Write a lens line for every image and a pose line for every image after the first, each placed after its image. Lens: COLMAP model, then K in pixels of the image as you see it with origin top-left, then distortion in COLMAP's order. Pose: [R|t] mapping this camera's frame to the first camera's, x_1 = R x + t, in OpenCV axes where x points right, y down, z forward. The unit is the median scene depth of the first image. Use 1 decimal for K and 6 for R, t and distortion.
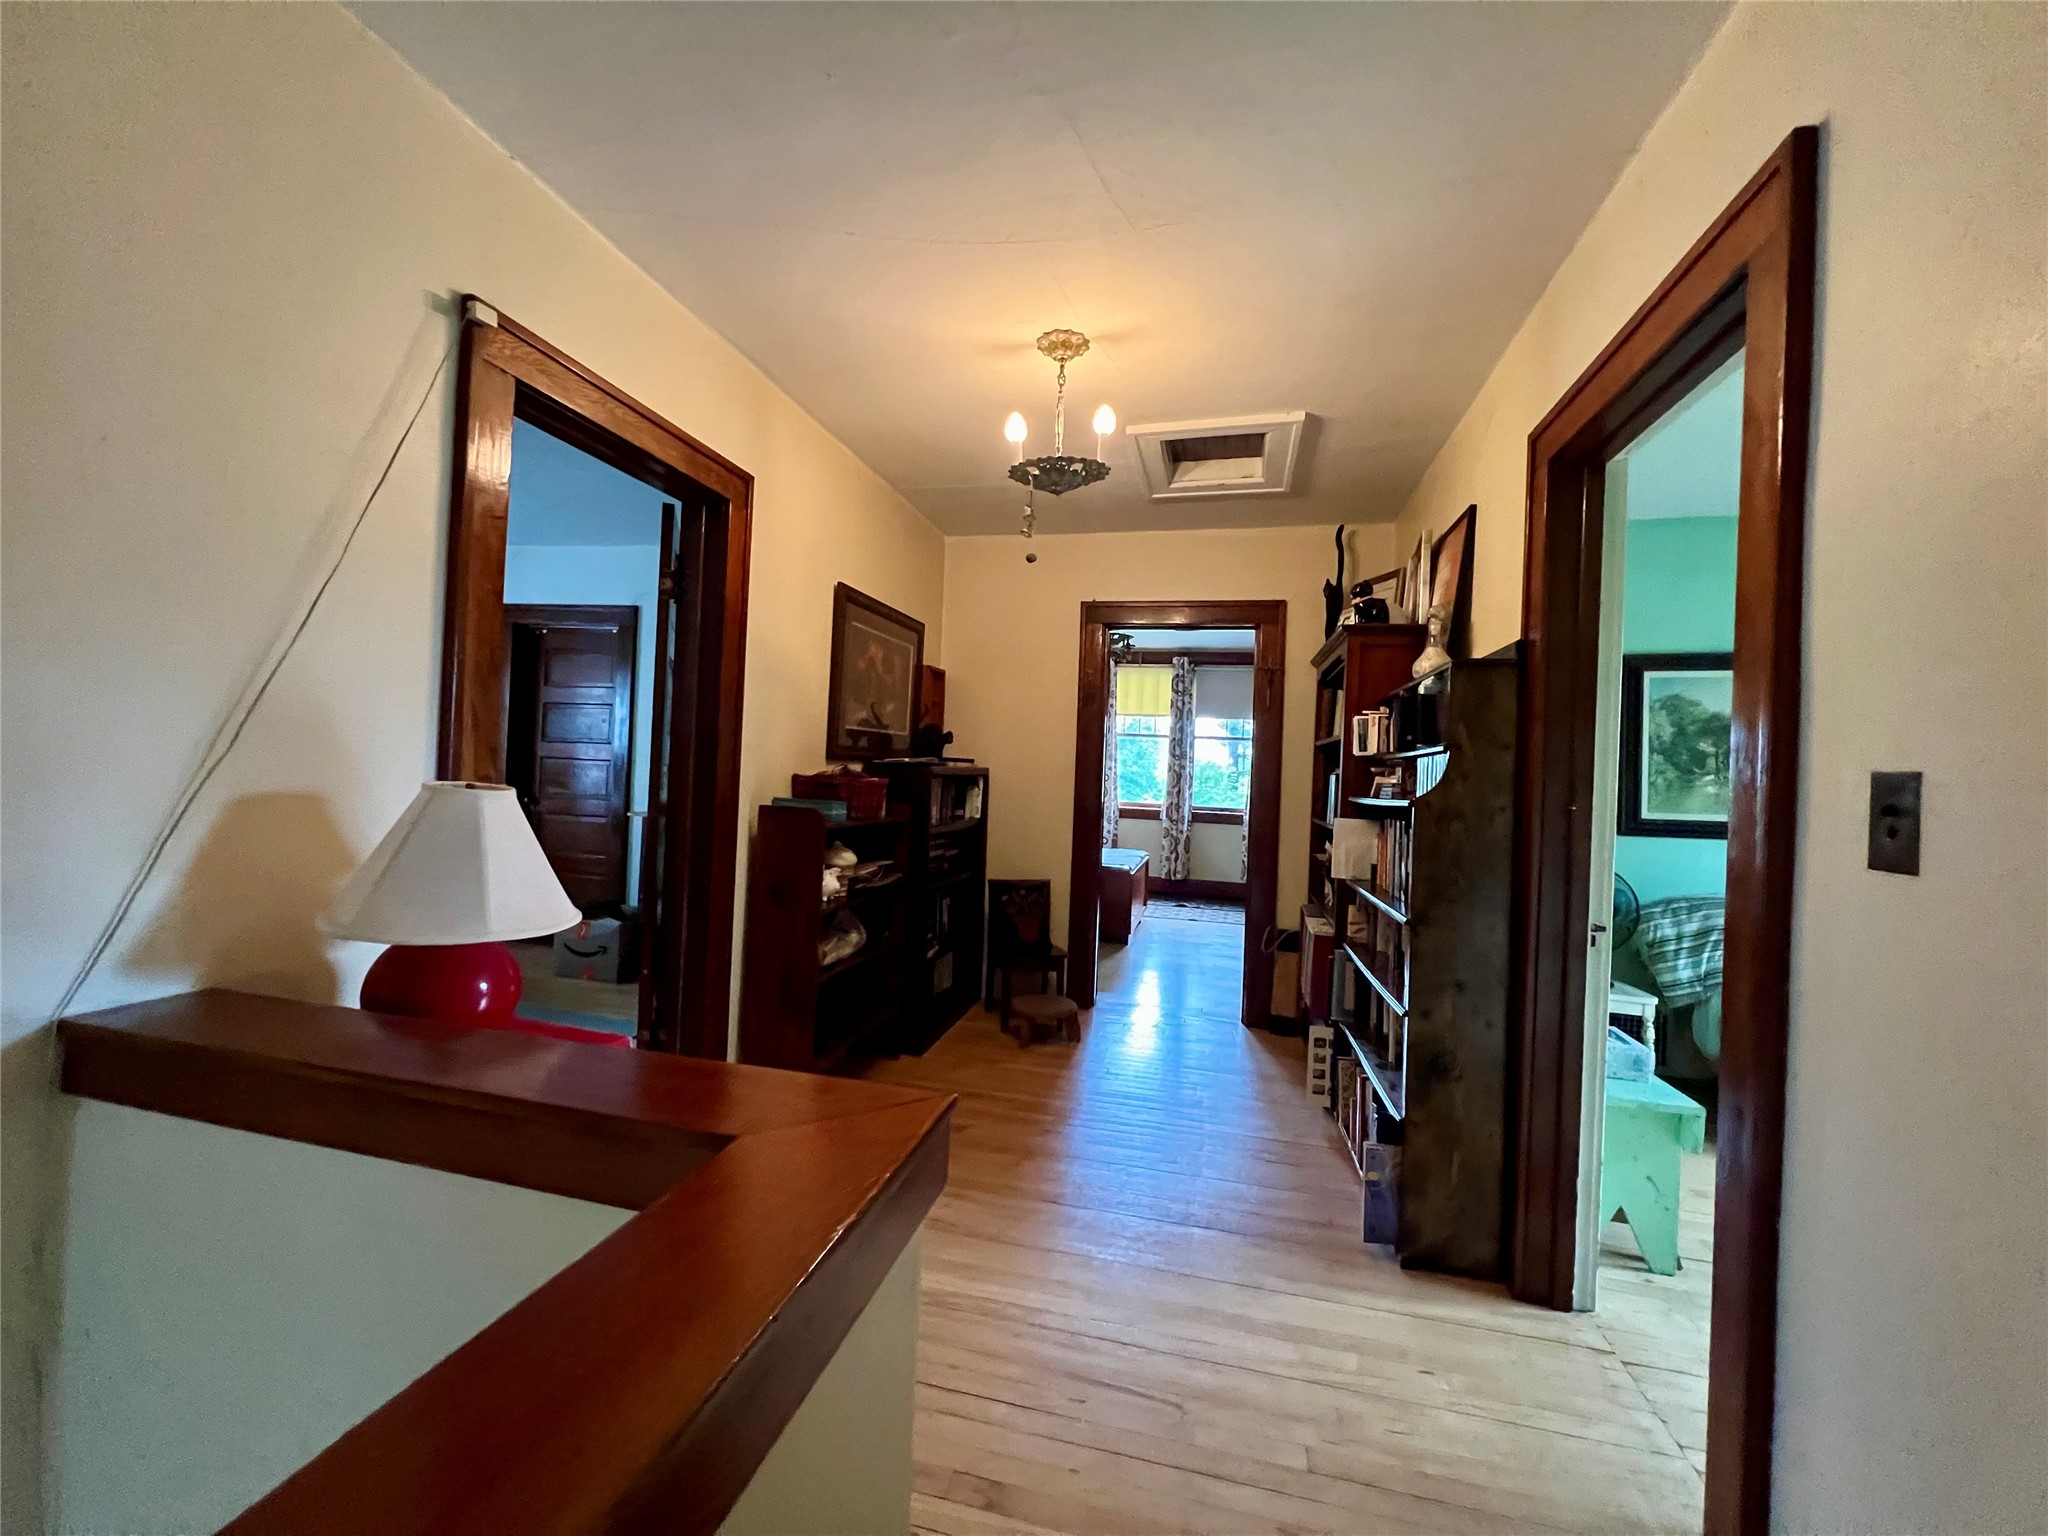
lens RADIAL K [[816.1, 0, 1017.5], [0, 816.1, 762.8], [0, 0, 1]] dist [-0.000813, 0.000015]
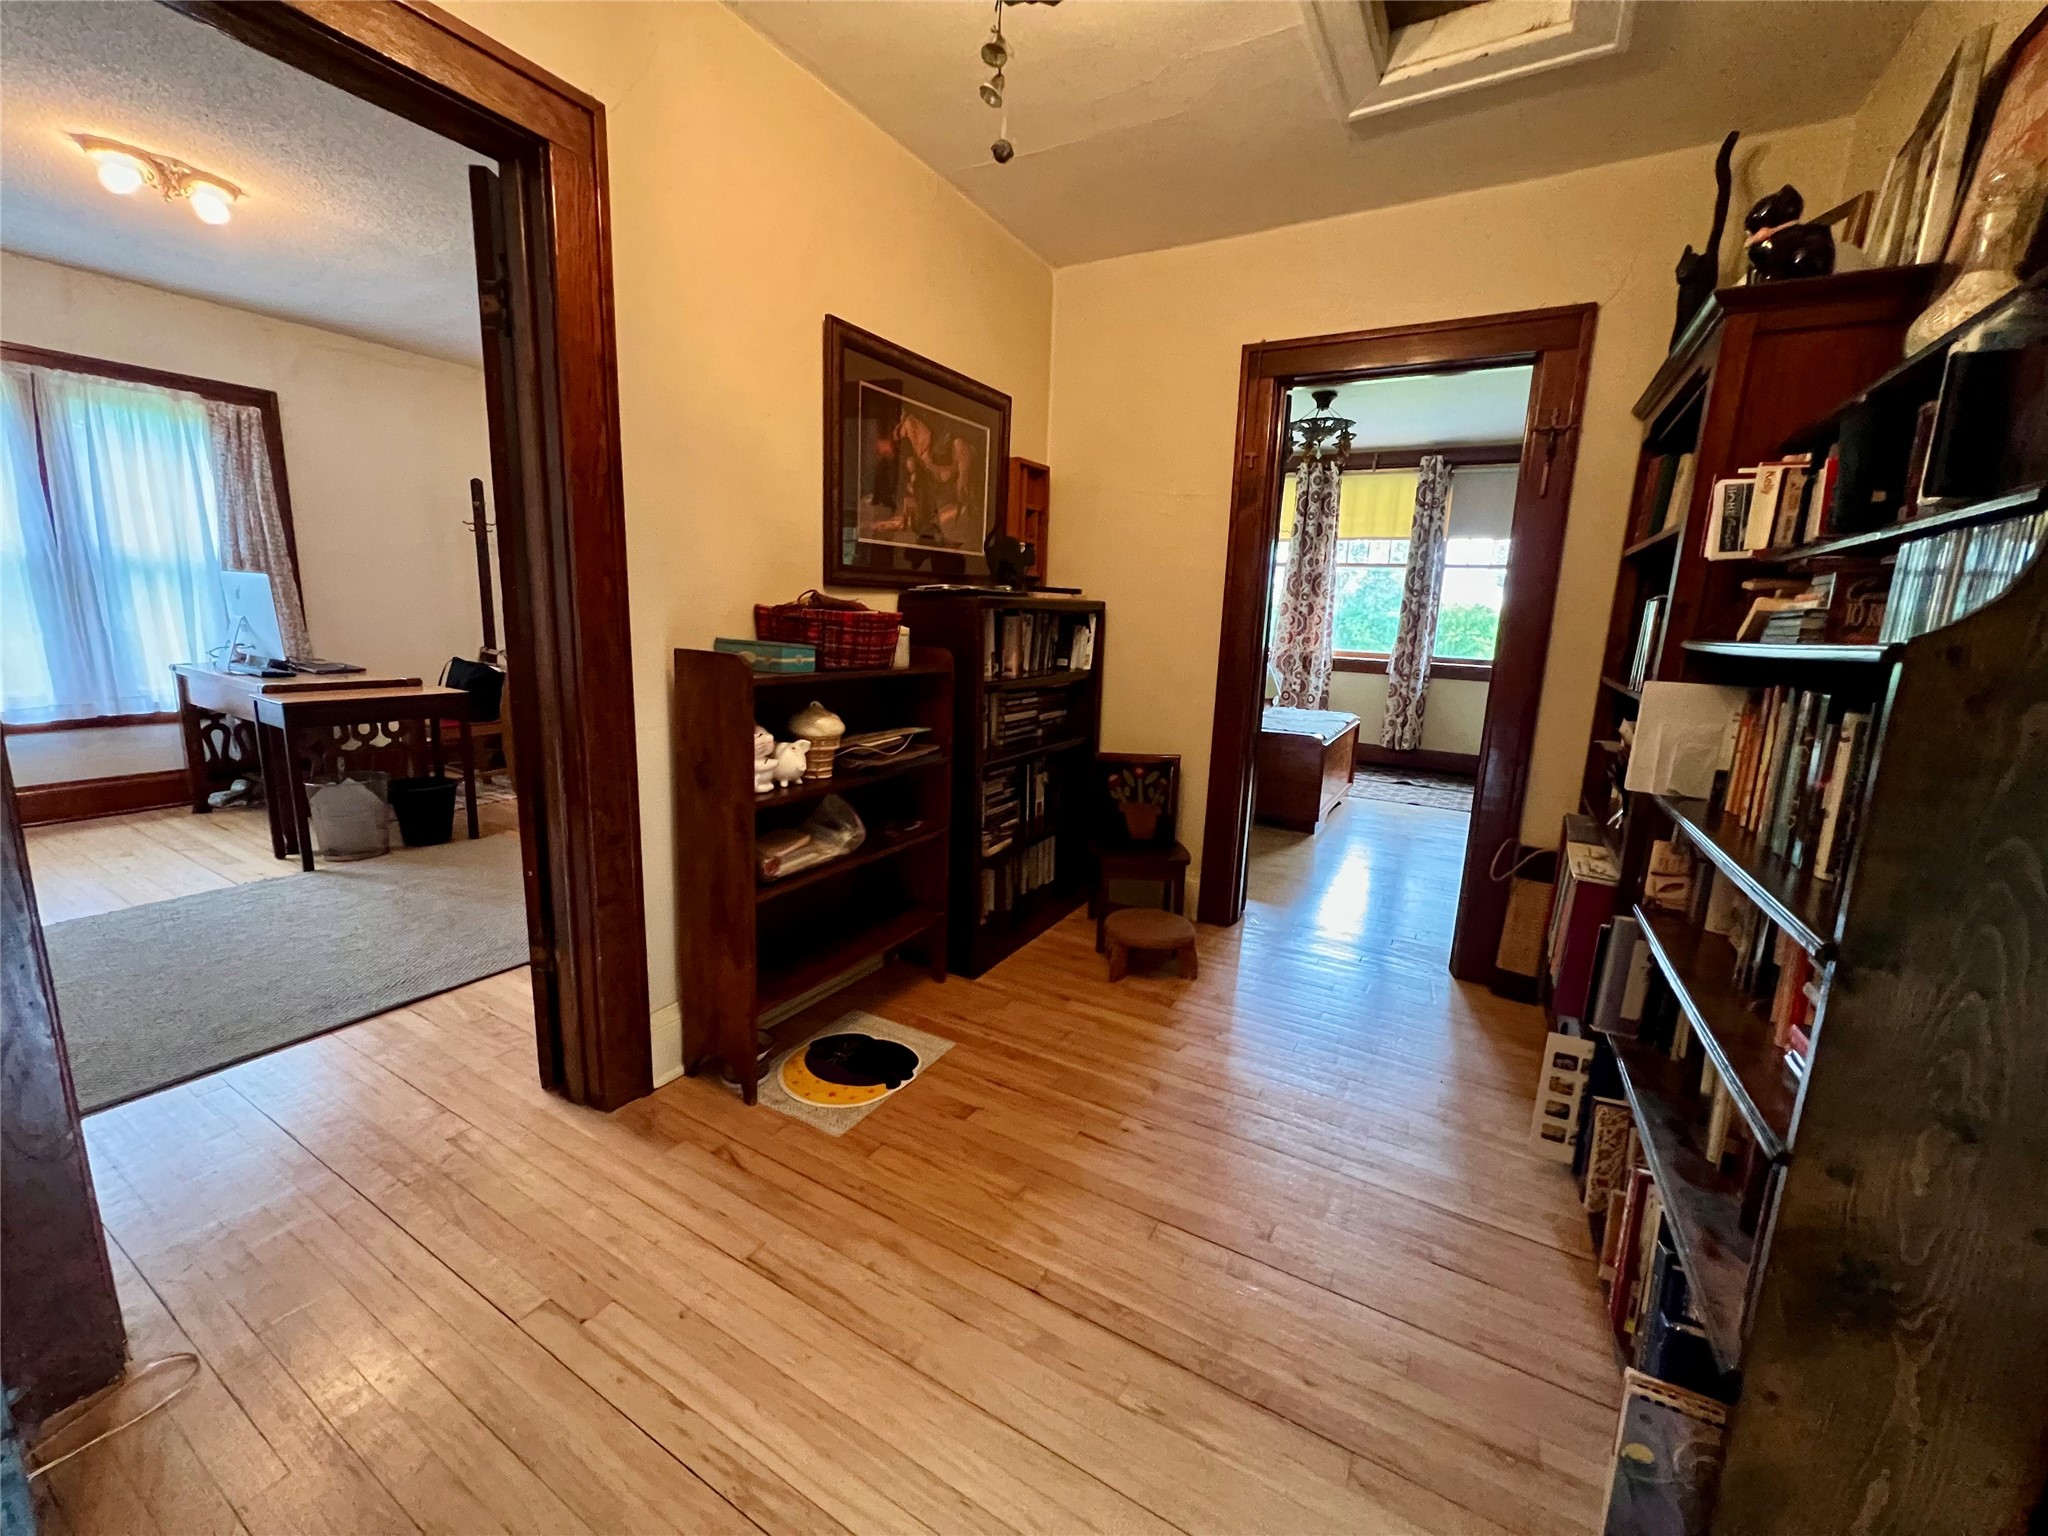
lens RADIAL K [[816.1, 0, 1017.5], [0, 816.1, 762.8], [0, 0, 1]] dist [-0.000813, 0.000015]
pose [[0.960400, 0.044956, -0.274974, 0.120847], [0.006445, 0.983049, 0.183232, 0.016944], [0.278550, -0.177748, 0.943830, 0.314380]]
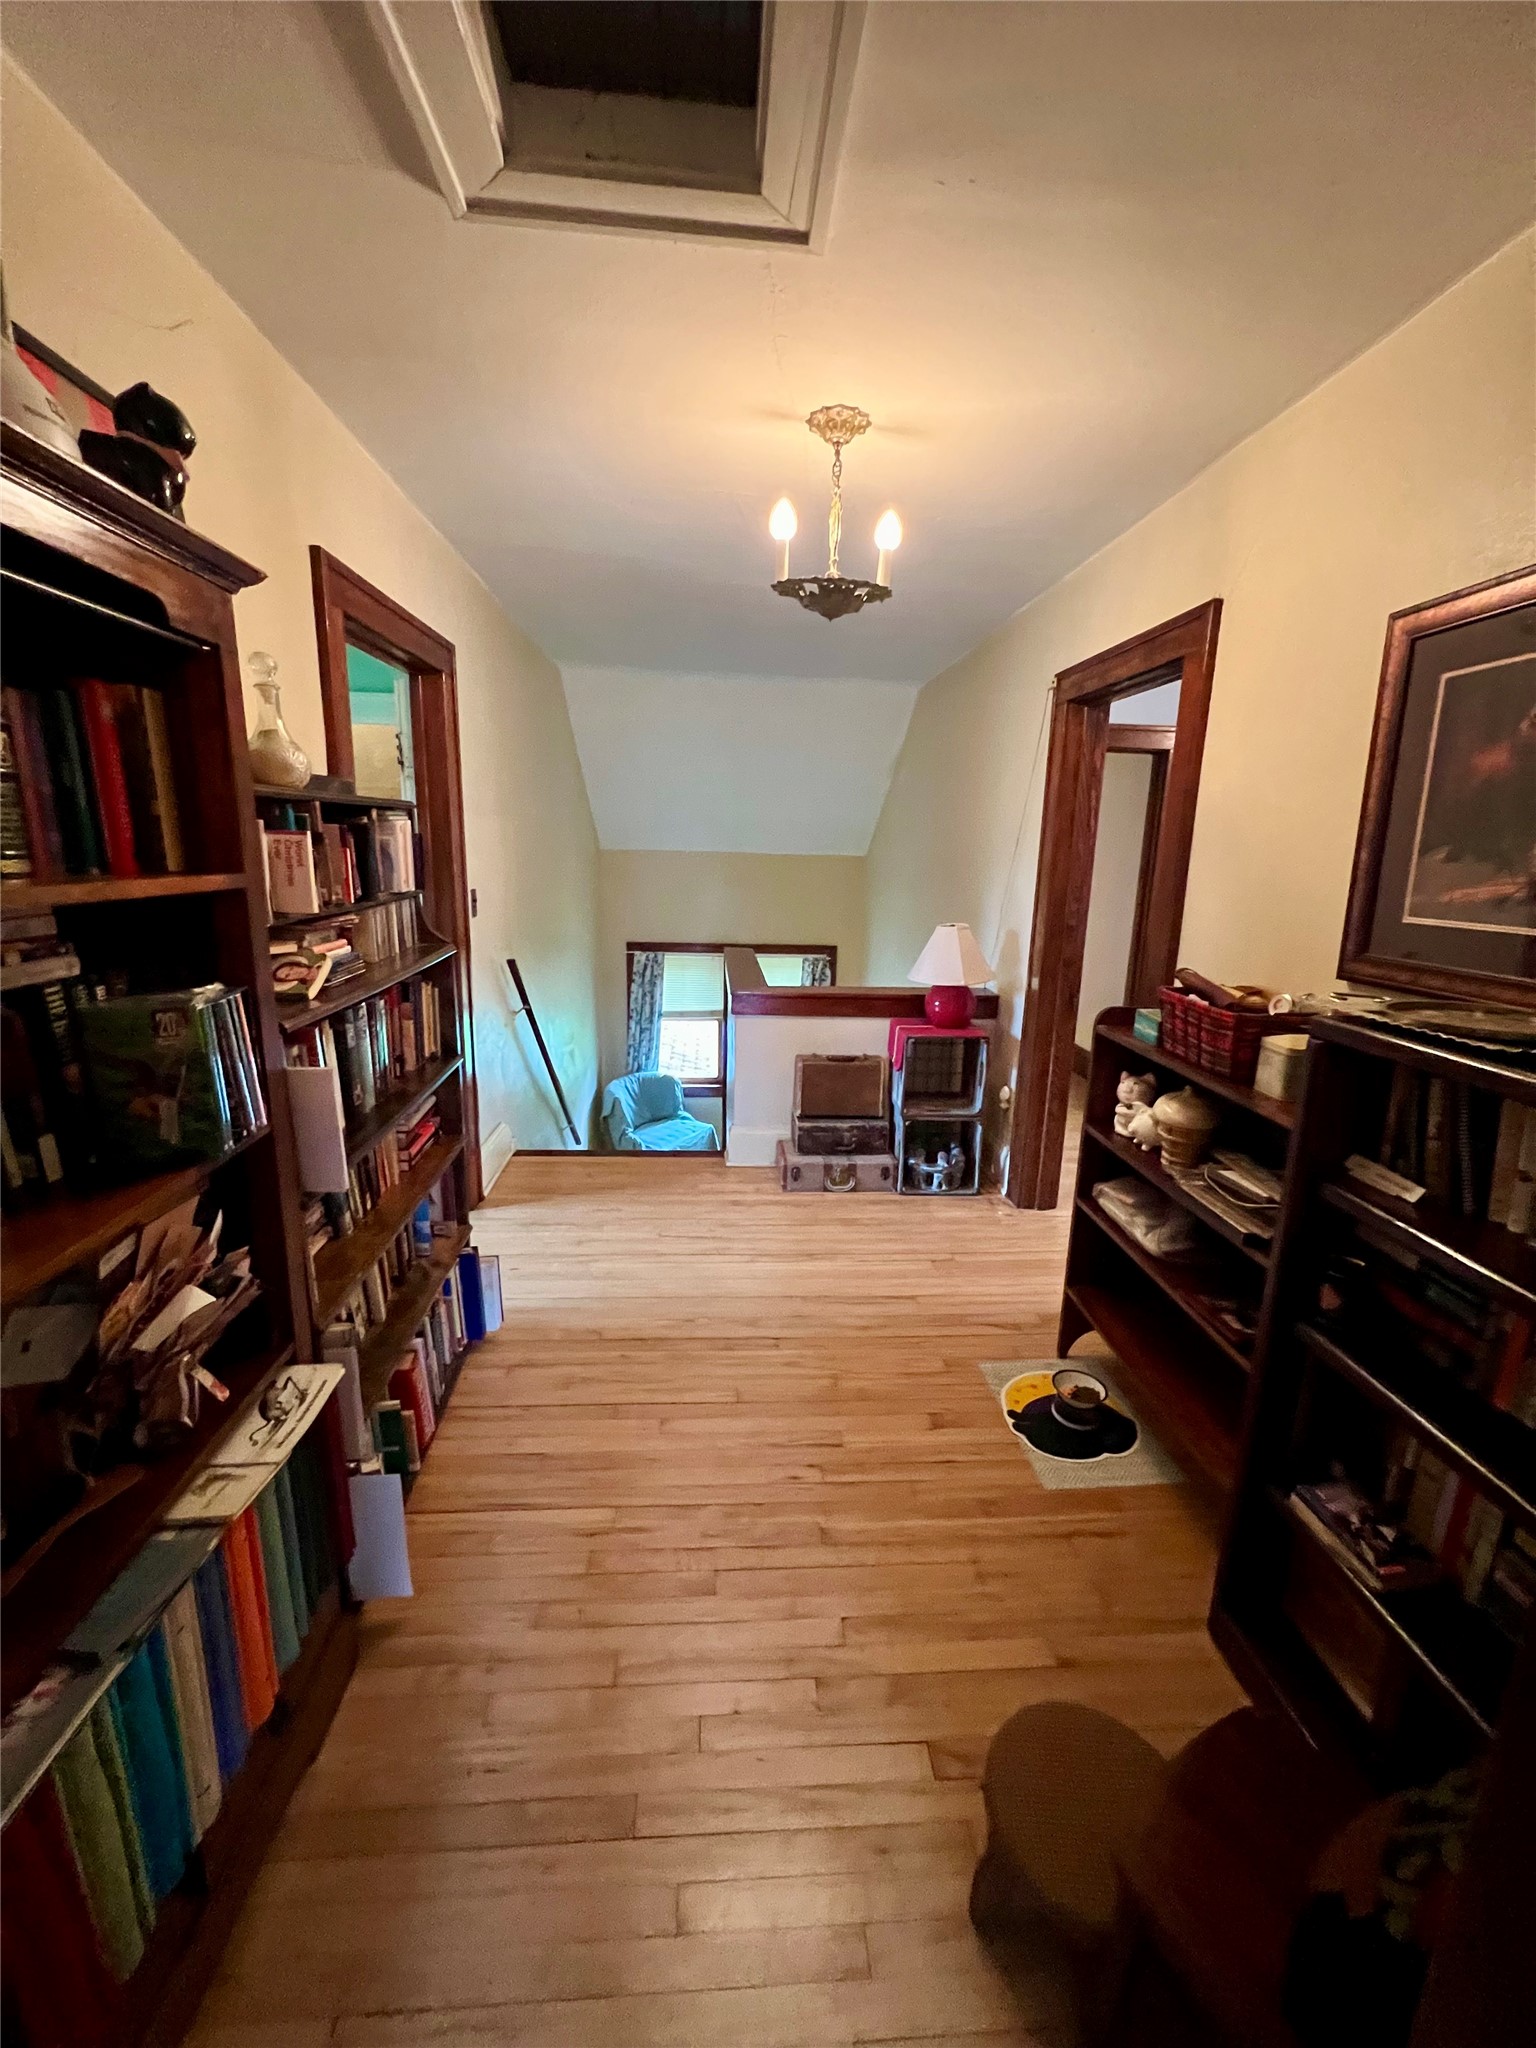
lens RADIAL K [[816.1, 0, 768.0], [0, 816.1, 1024.0], [0, 0, 1]] dist [-0.000813, 0.000015]
pose [[-0.948247, 0.002734, -0.317523, 0.257271], [-0.063925, 0.977847, 0.199323, -0.051749], [0.311033, 0.209305, -0.927065, 1.252322]]
